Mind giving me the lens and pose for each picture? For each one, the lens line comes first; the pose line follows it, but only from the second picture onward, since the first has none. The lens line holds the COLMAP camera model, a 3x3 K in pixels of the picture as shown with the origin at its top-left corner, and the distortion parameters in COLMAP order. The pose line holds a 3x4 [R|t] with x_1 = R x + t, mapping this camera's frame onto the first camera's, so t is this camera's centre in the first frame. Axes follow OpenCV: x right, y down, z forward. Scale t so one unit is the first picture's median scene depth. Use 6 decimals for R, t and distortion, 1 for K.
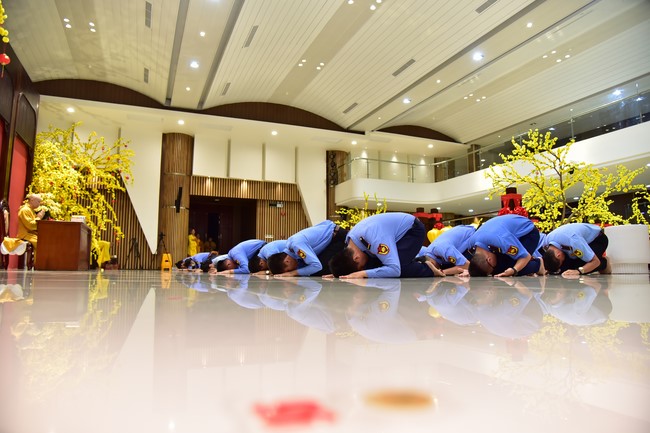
lens RADIAL K [[452.8, 0, 325.0], [0, 452.8, 216.5], [0, 0, 1]] dist [-0.058059, 0.000920]
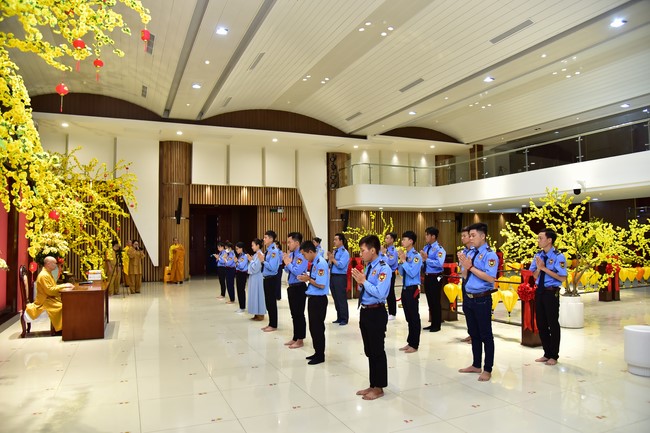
lens RADIAL K [[464.7, 0, 325.0], [0, 464.7, 216.5], [0, 0, 1]] dist [-0.055447, 0.000065]
pose [[0.999643, -0.010109, 0.024713, -0.030926], [0.008283, 0.997305, 0.072904, -0.092873], [-0.025383, -0.072673, 0.997033, -0.012787]]
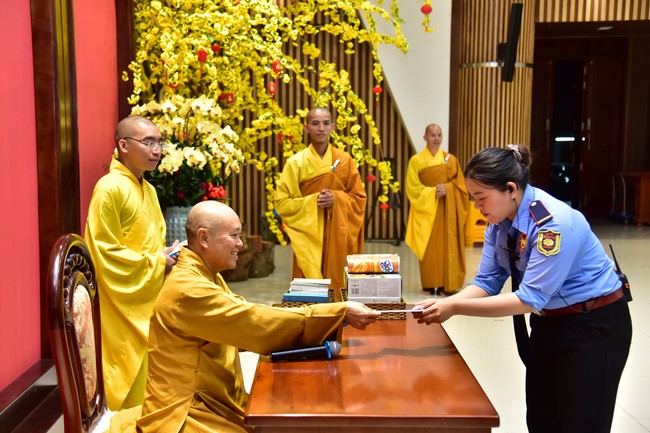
lens RADIAL K [[924.1, 0, 325.0], [0, 924.1, 216.5], [0, 0, 1]] dist [0.227359, 0.005026]
pose [[0.934742, 0.030226, -0.354040, -0.197071], [0.044579, 0.978527, 0.201240, -0.056117], [0.352520, -0.203890, 0.913323, 0.273815]]
